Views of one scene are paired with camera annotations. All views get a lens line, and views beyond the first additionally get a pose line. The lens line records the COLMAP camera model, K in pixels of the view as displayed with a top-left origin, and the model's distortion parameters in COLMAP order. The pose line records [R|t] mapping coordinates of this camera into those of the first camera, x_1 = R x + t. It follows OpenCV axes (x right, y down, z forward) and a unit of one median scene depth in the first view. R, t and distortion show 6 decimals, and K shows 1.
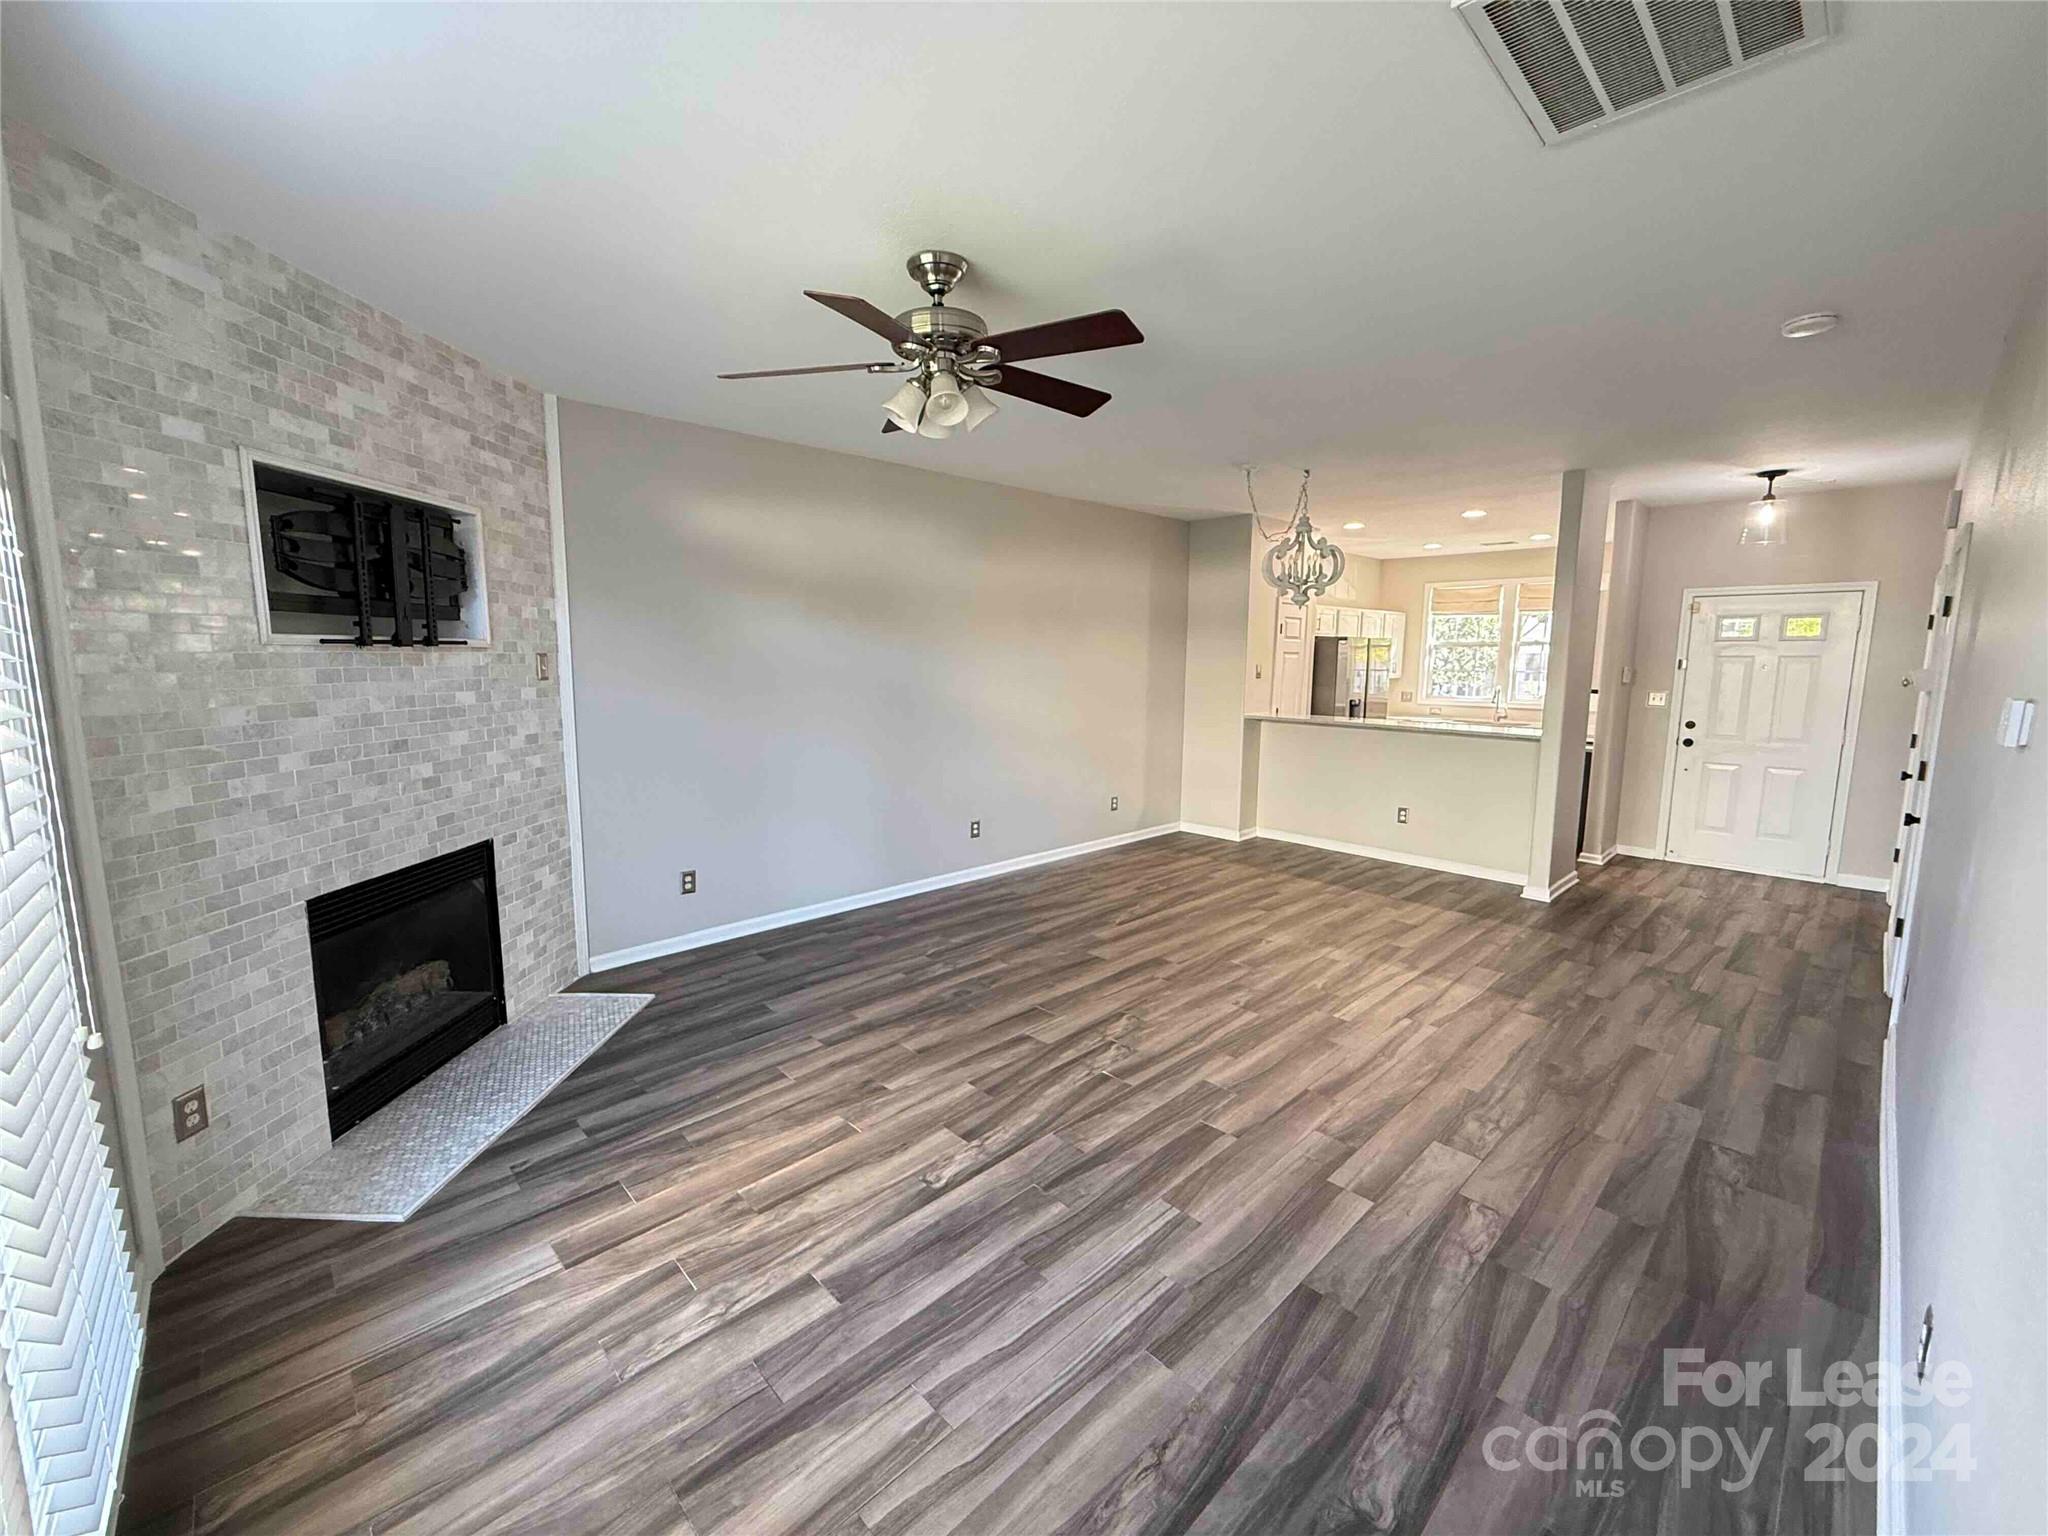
lens RADIAL K [[816.0, 0, 1019.7], [0, 816.0, 765.2], [0, 0, 1]] dist [0.000013, -0.000130]
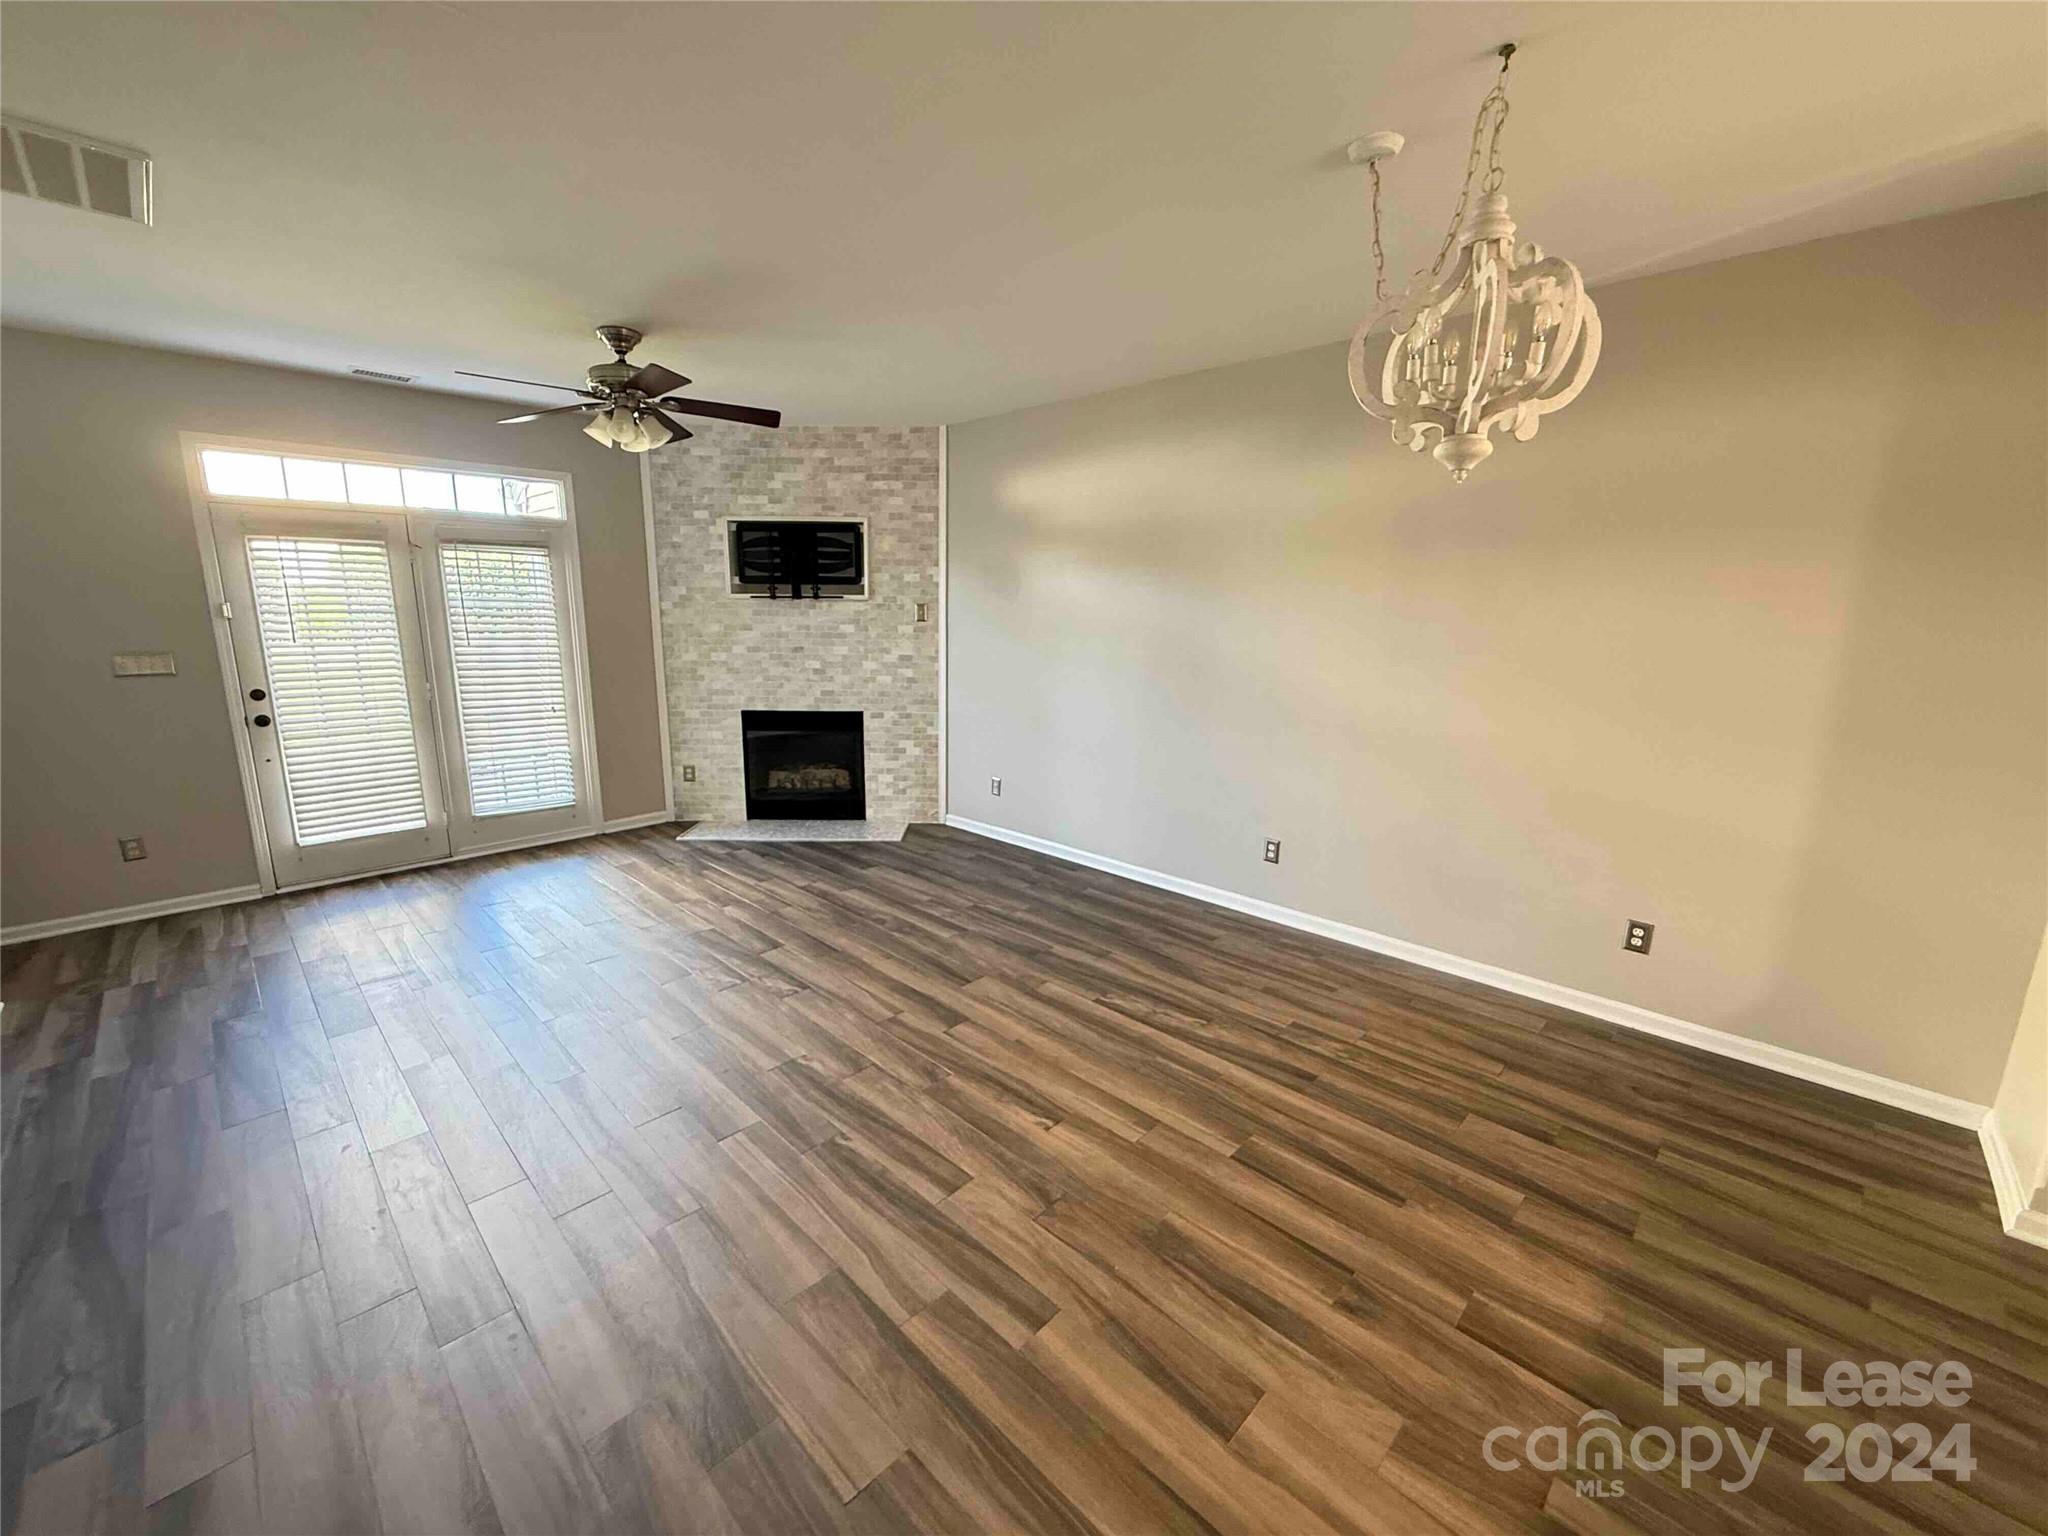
lens RADIAL K [[816.0, 0, 1017.1], [0, 816.0, 766.0], [0, 0, 1]] dist [0.000013, -0.000130]
pose [[0.035594, 0.192926, -0.980567, 1.072939], [-0.143971, 0.971944, 0.186004, -0.164841], [0.988942, 0.134552, 0.062371, 1.219629]]
